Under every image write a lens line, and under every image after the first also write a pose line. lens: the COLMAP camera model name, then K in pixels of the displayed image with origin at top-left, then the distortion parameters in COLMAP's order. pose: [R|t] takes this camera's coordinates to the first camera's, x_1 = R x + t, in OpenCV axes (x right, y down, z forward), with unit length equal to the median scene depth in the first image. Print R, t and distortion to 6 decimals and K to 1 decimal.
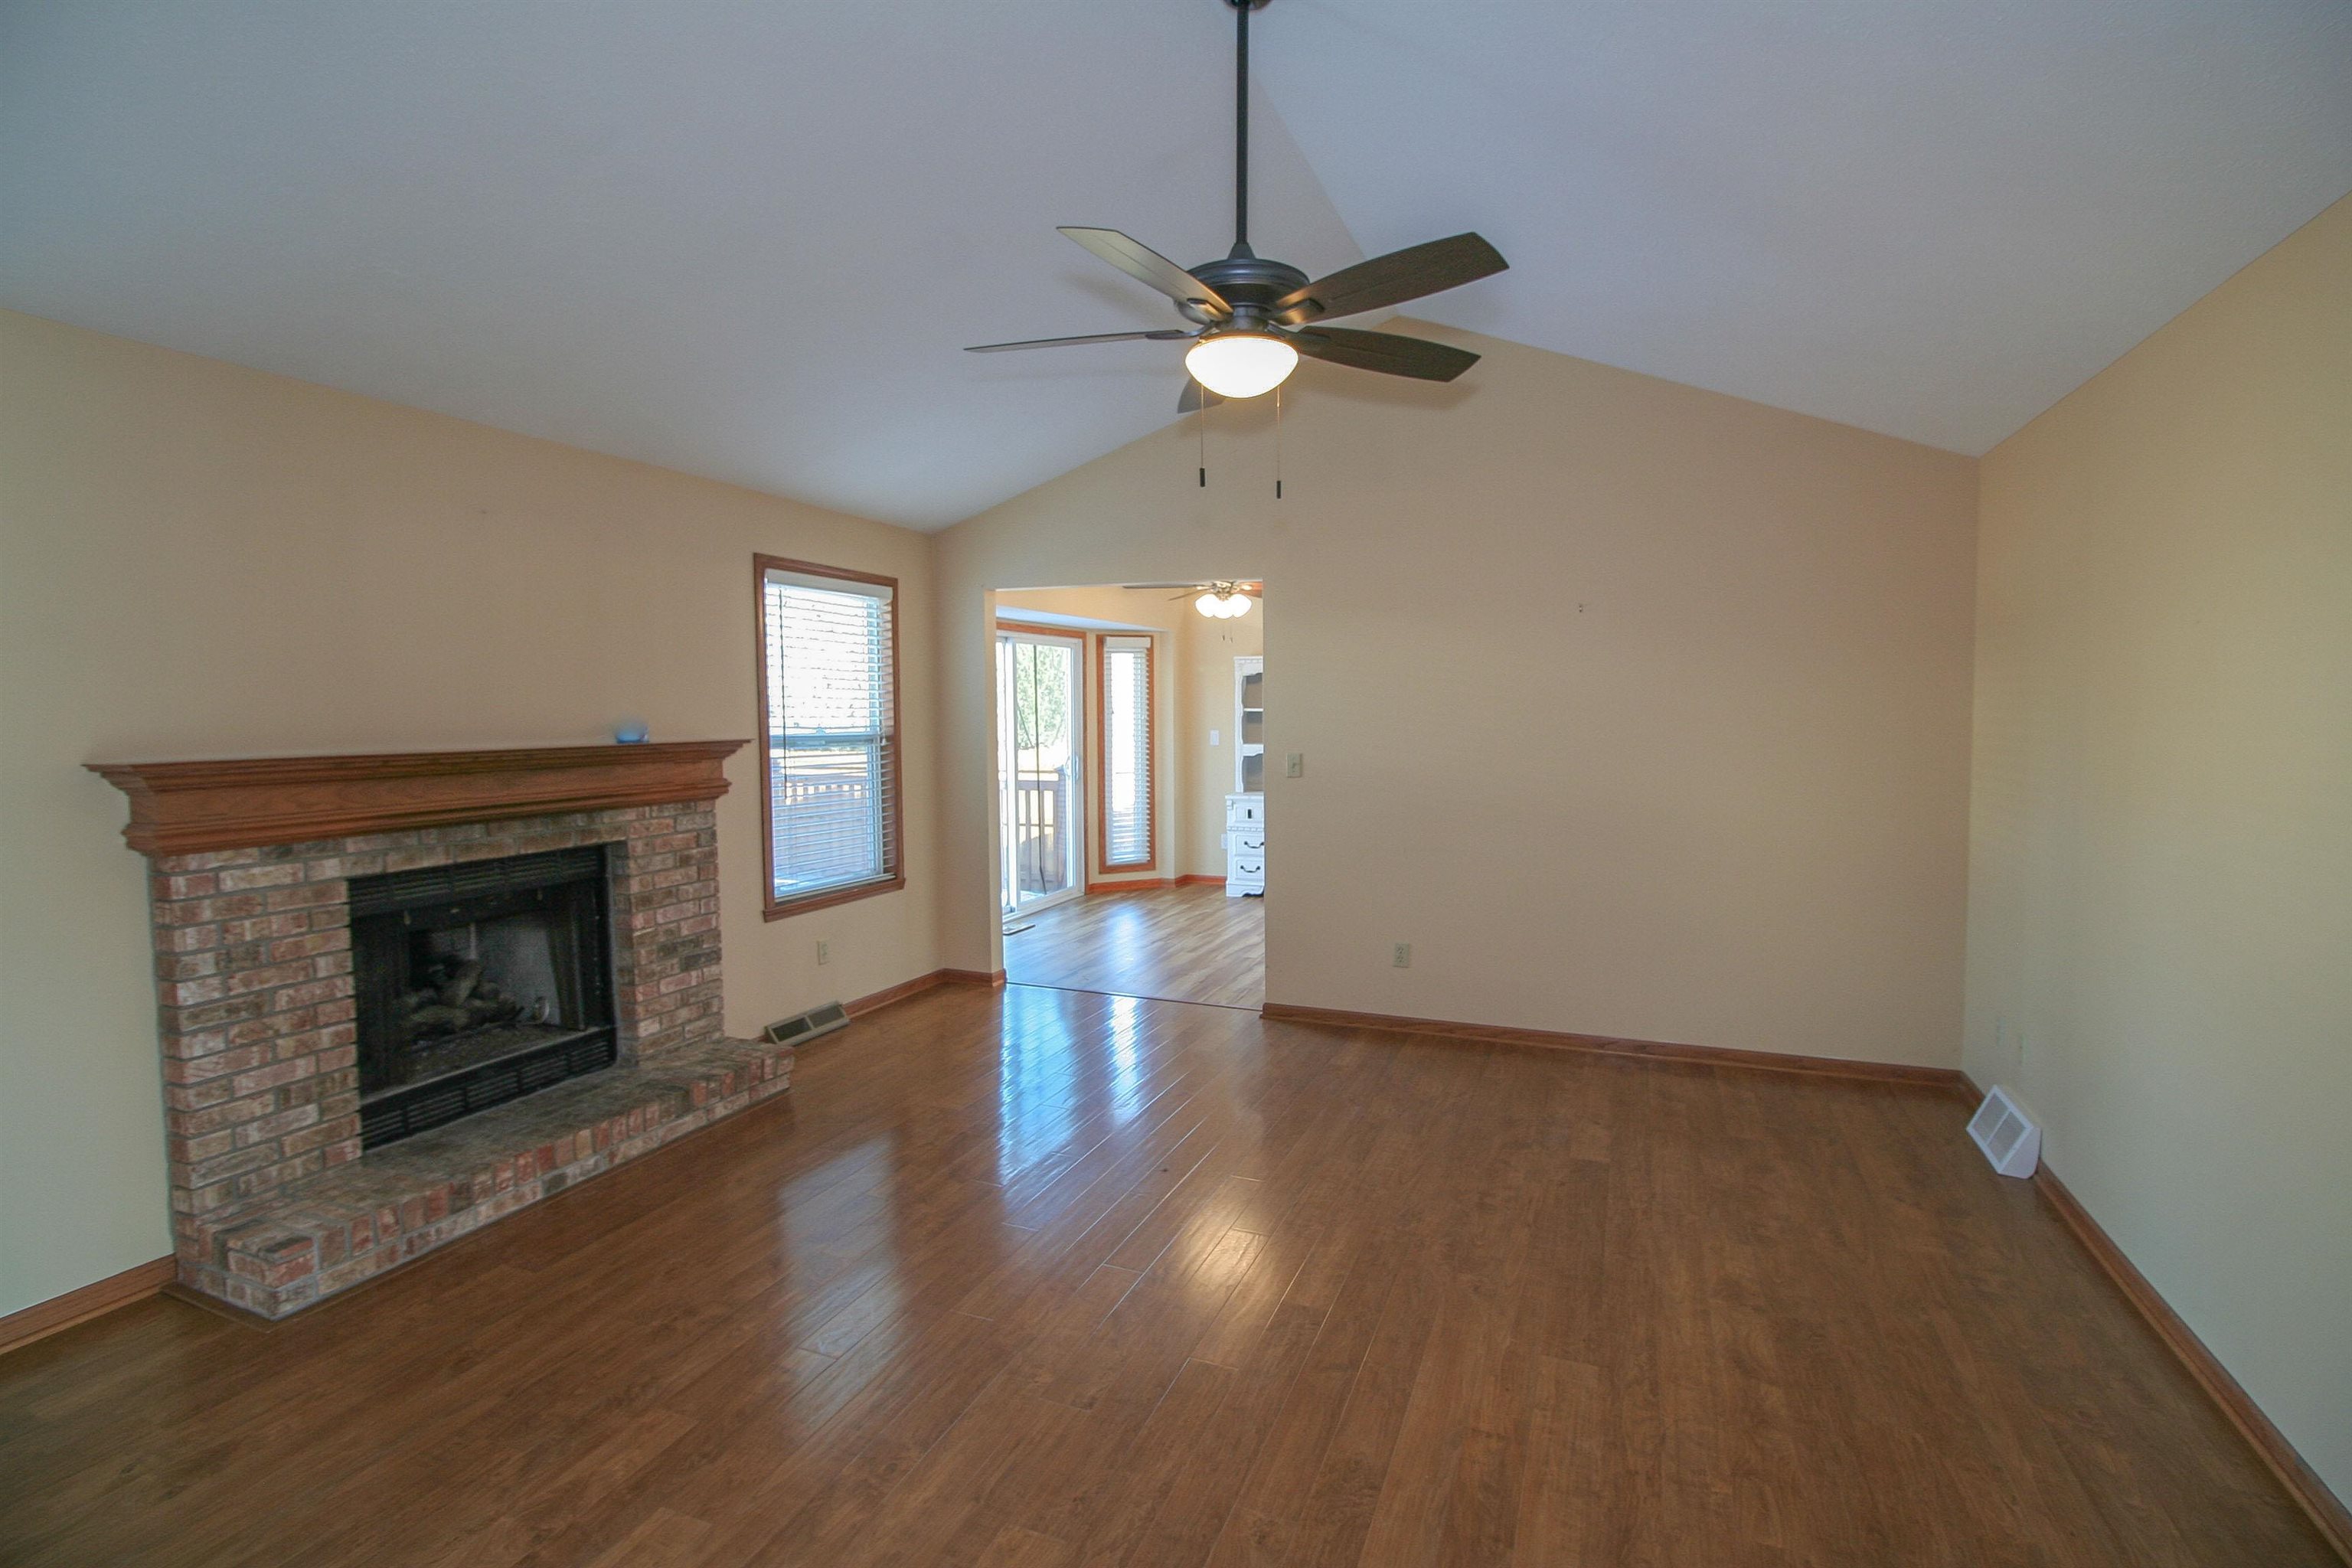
lens RADIAL K [[1099.2, 0, 1189.7], [0, 1099.2, 774.8], [0, 0, 1]] dist [-0.000704, -0.010596]
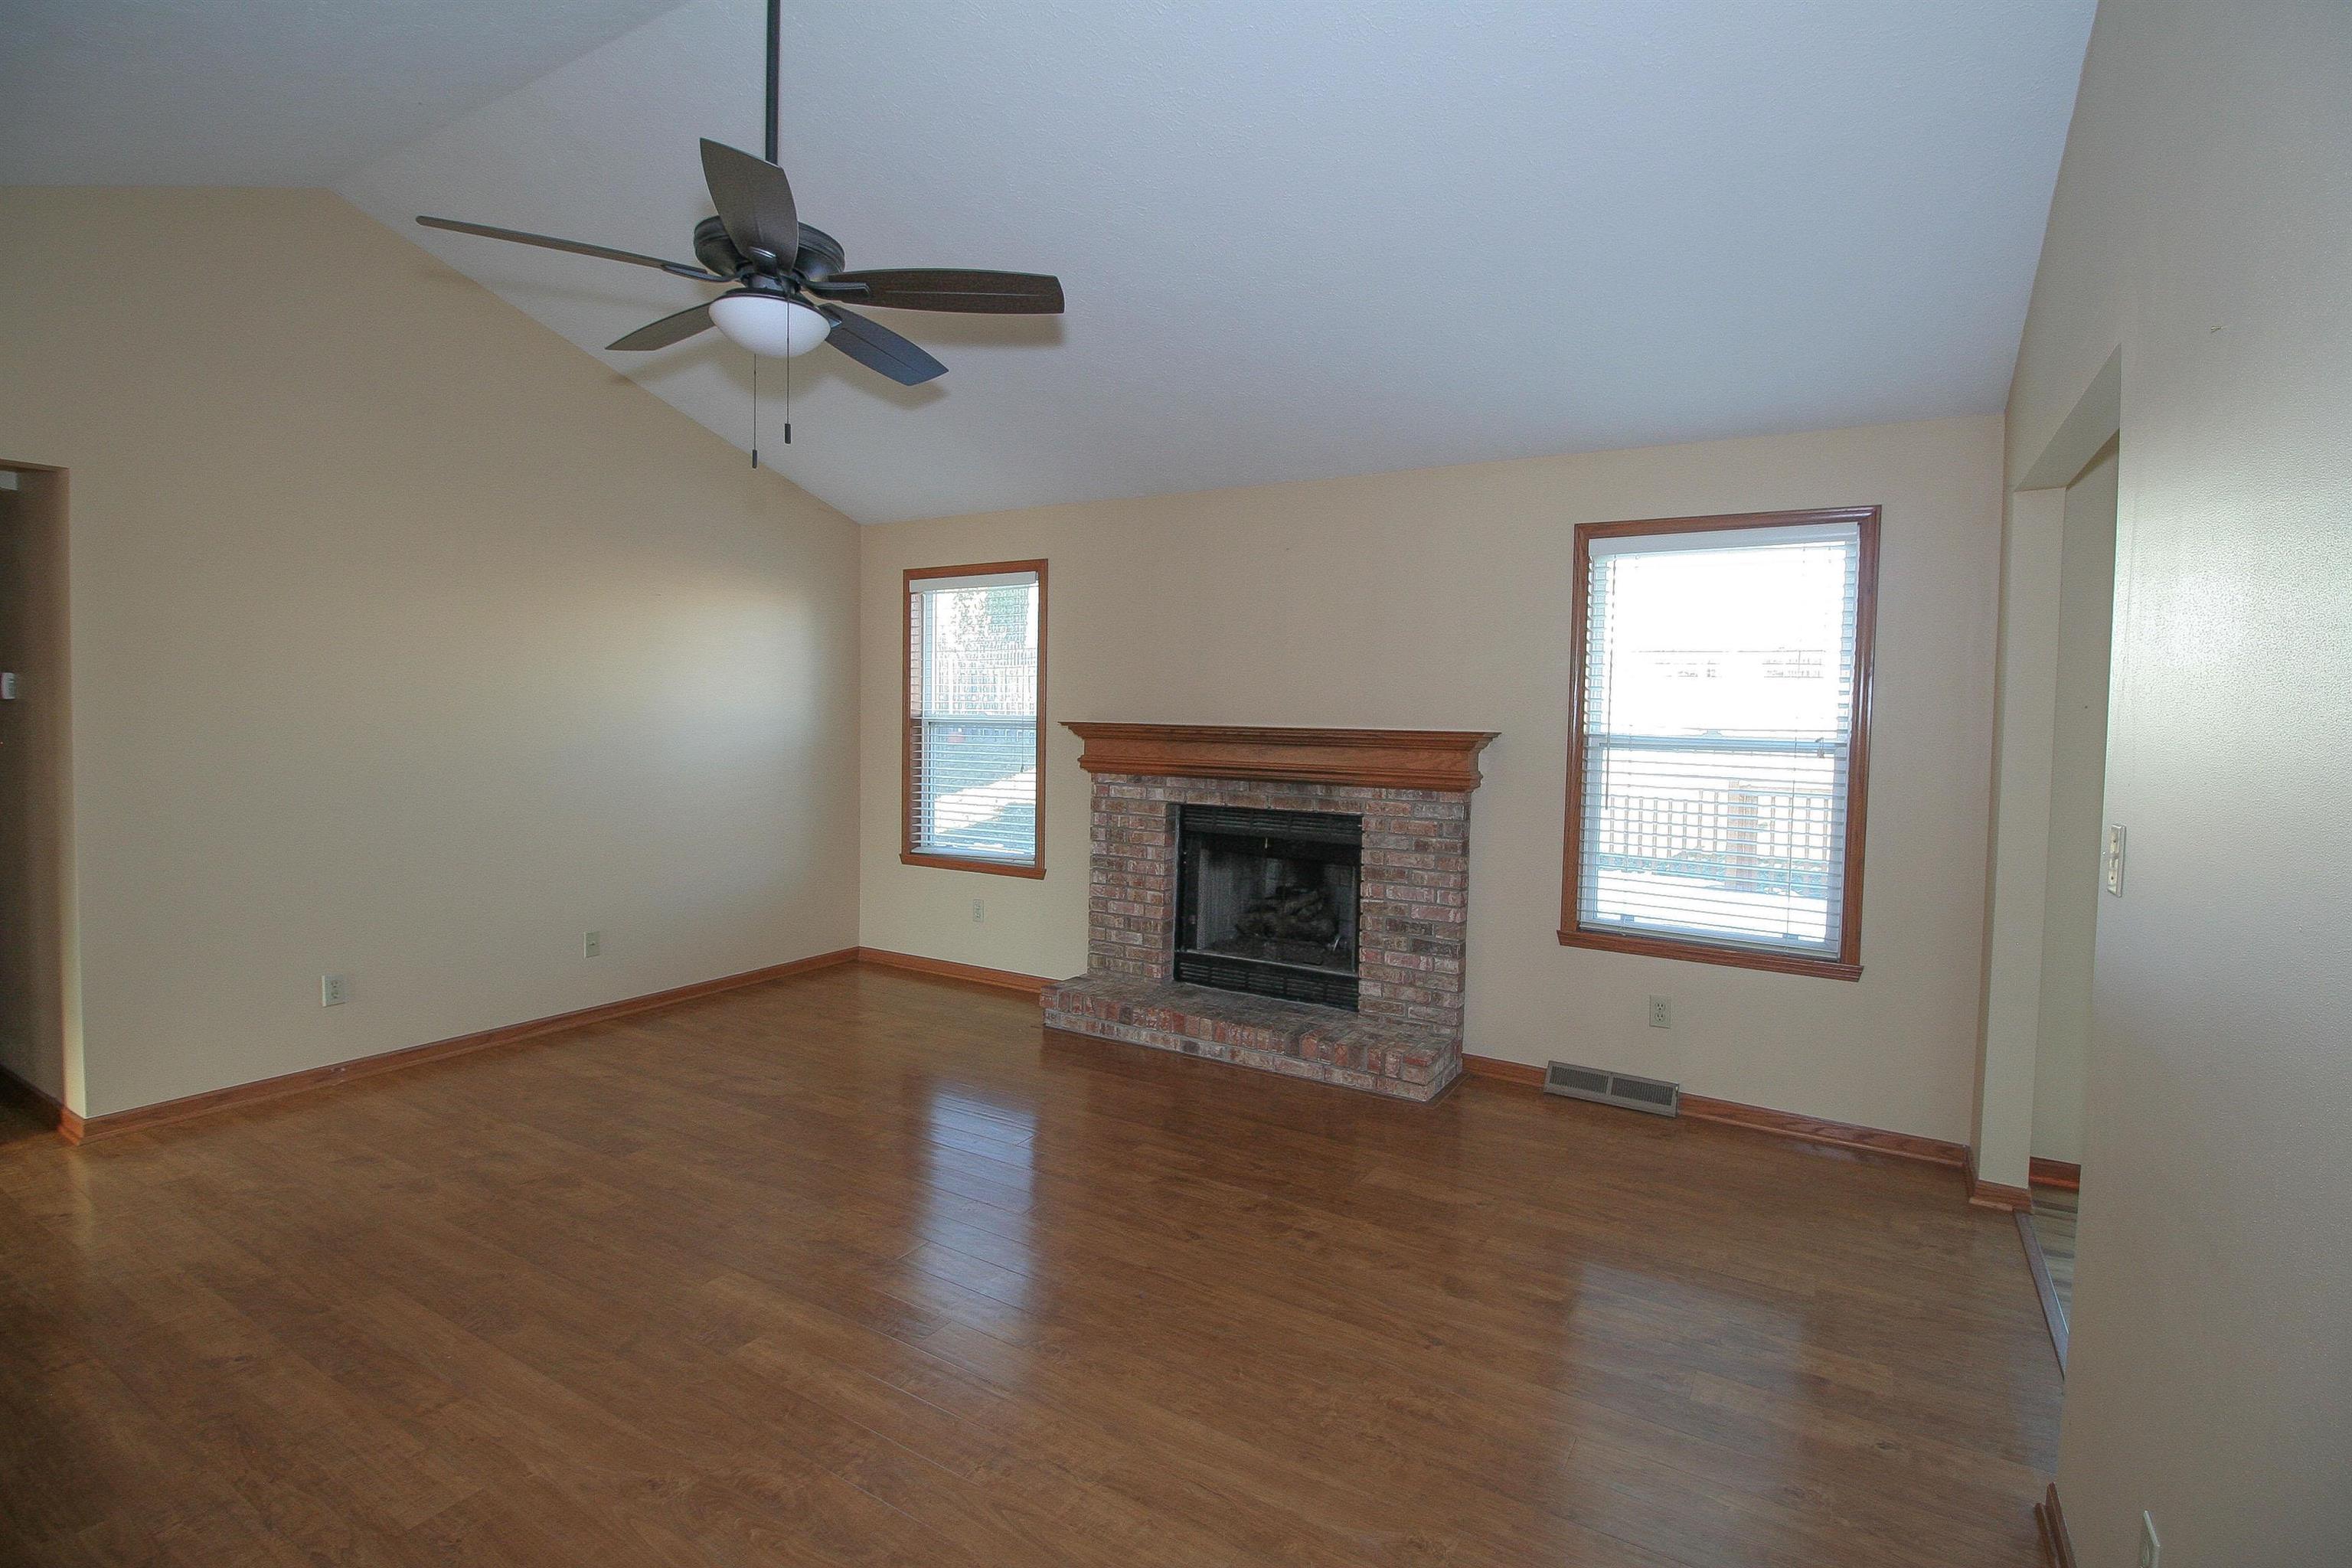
lens RADIAL K [[1099.2, 0, 1189.7], [0, 1099.2, 774.8], [0, 0, 1]] dist [-0.000704, -0.010596]
pose [[-0.158988, 0.060686, -0.985414, 0.710463], [-0.077024, 0.994304, 0.073661, -0.058240], [0.984271, 0.087612, -0.153408, 1.140076]]
